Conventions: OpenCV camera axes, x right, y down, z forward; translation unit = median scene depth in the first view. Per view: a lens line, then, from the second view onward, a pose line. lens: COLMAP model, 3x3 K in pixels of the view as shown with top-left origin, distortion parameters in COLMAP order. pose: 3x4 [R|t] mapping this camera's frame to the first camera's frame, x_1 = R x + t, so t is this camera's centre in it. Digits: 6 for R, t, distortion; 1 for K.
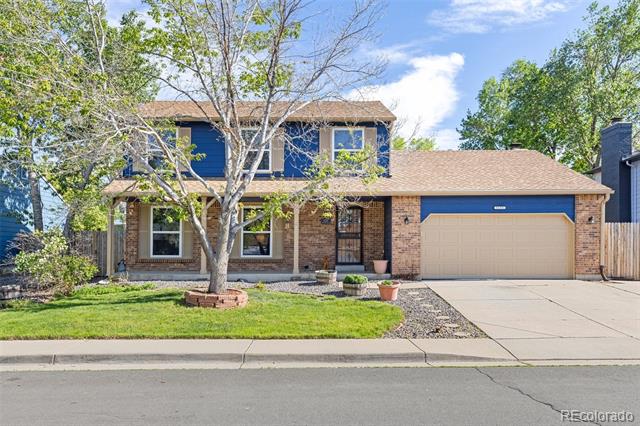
lens RADIAL K [[542.6, 0, 320.8], [0, 542.6, 217.4], [0, 0, 1]] dist [0.003316, -0.003276]
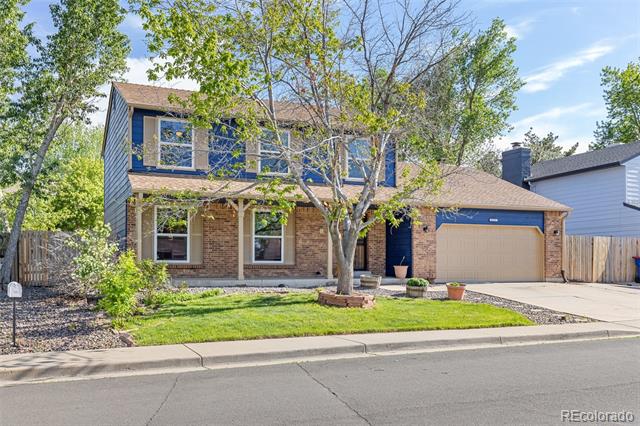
lens RADIAL K [[630.4, 0, 320.3], [0, 630.4, 211.8], [0, 0, 1]] dist [-0.025250, 0.000000]
pose [[0.918053, 0.036283, 0.394794, -0.533652], [-0.029817, 0.999302, -0.022503, 0.005532], [-0.395335, 0.008887, 0.918494, -0.076133]]
